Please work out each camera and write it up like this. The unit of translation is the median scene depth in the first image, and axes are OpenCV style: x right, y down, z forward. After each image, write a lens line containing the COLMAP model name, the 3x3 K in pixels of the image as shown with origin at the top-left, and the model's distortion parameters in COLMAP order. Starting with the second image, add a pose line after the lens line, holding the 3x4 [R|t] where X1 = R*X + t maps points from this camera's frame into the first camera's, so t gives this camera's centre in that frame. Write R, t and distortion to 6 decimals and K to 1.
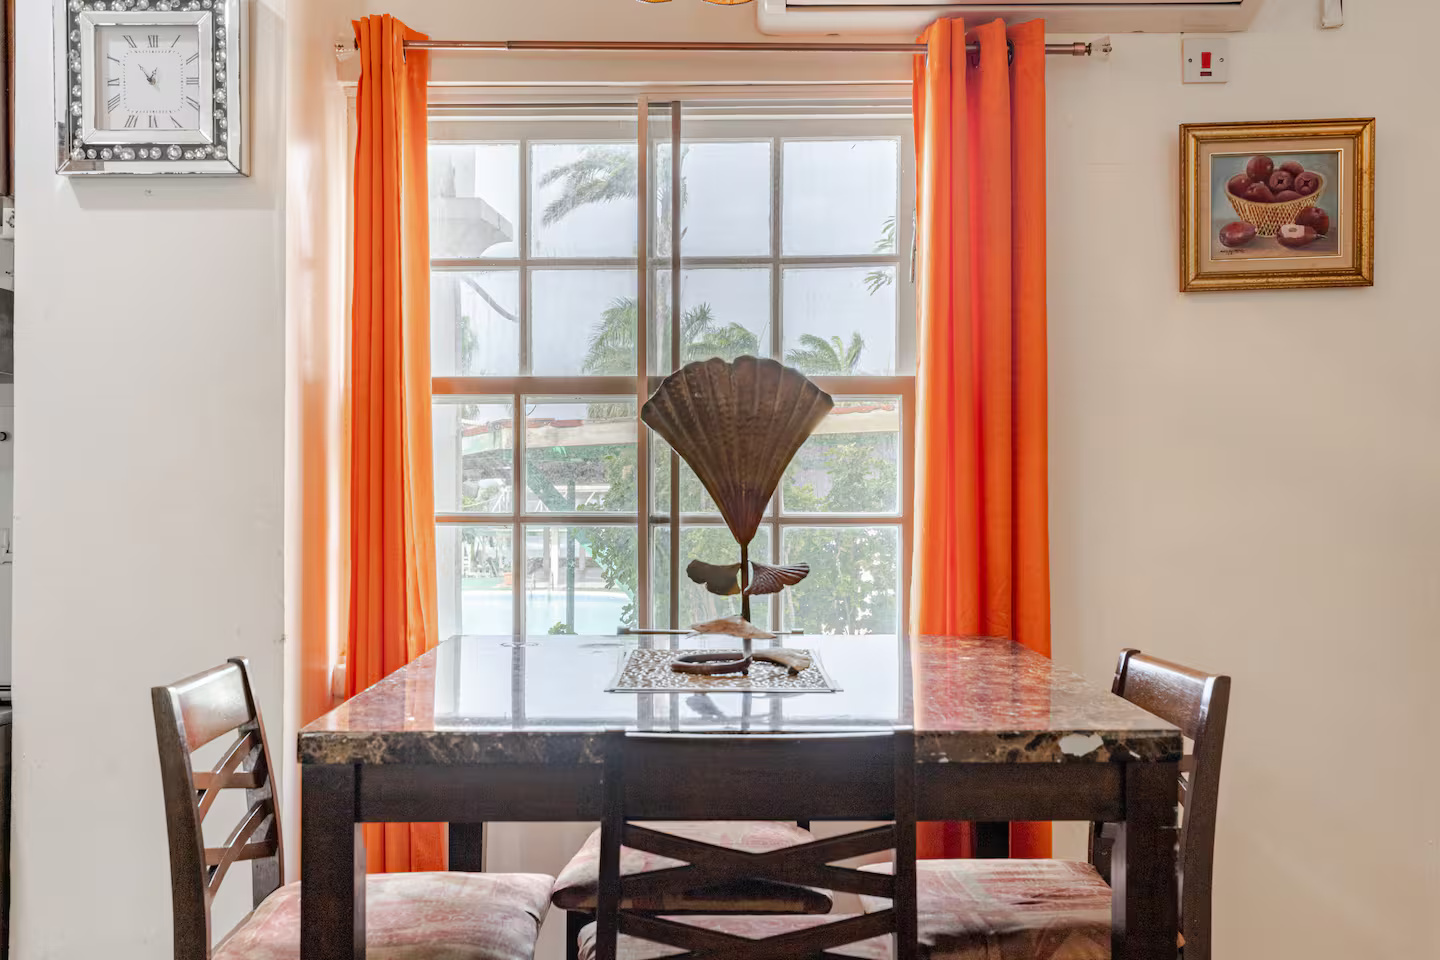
lens RADIAL K [[1418.1, 0, 720.0], [0, 1418.1, 480.0], [0, 0, 1]] dist [-0.007102, -0.016869]
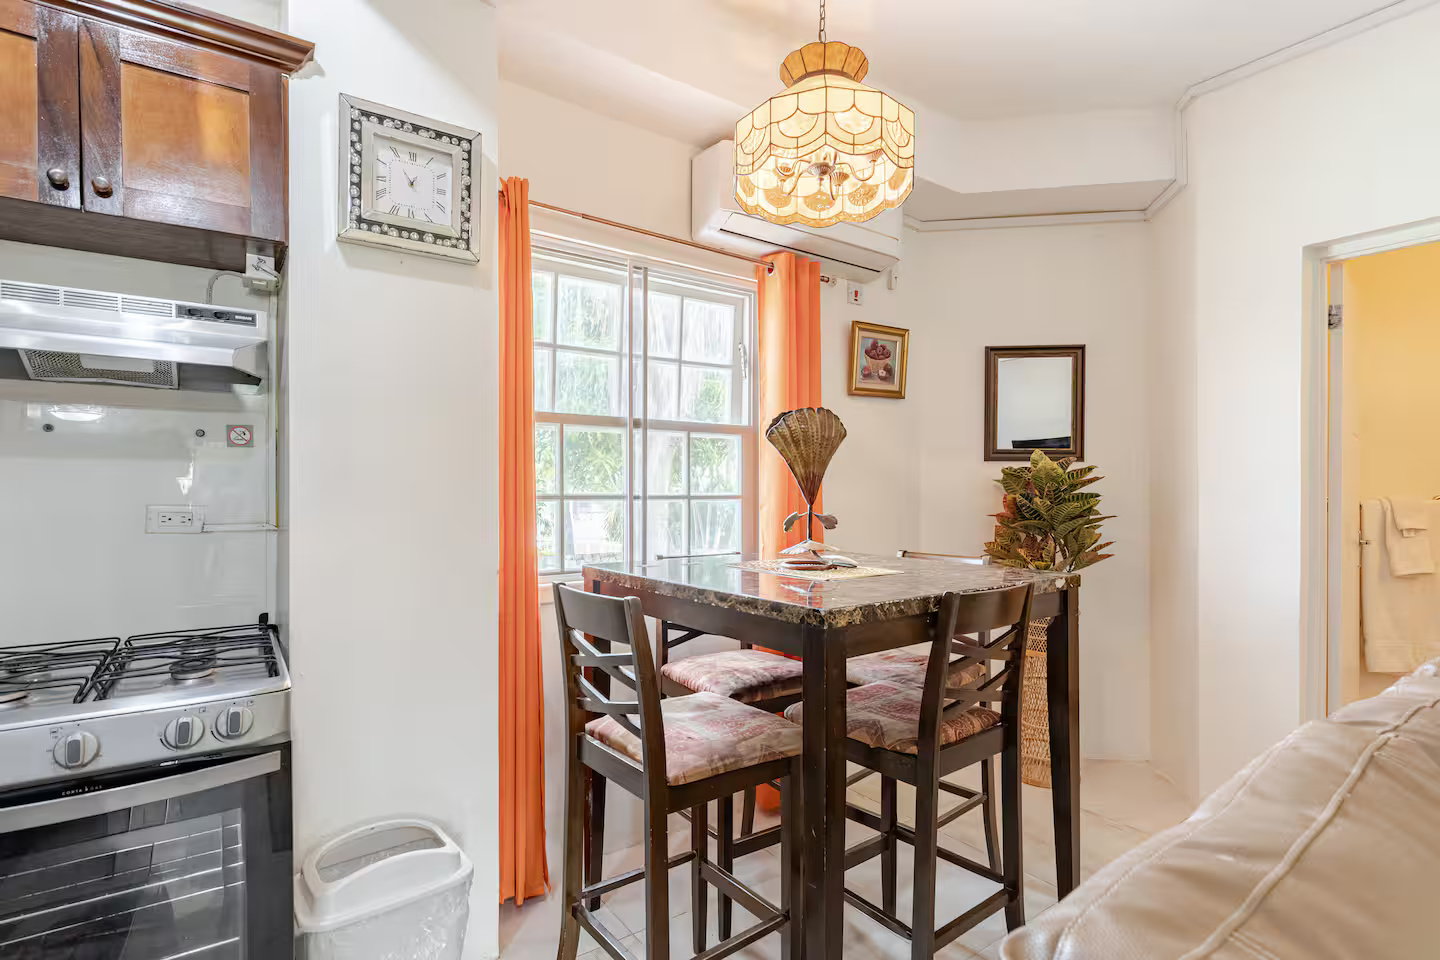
lens RADIAL K [[708.3, 0, 649.8], [0, 708.3, 477.9], [0, 0, 1]] dist [0.000105, -0.001091]
pose [[0.815767, 0.017394, 0.578119, -0.585443], [-0.002566, 0.999647, -0.026456, 0.029043], [-0.578375, 0.020099, 0.815524, 0.274859]]
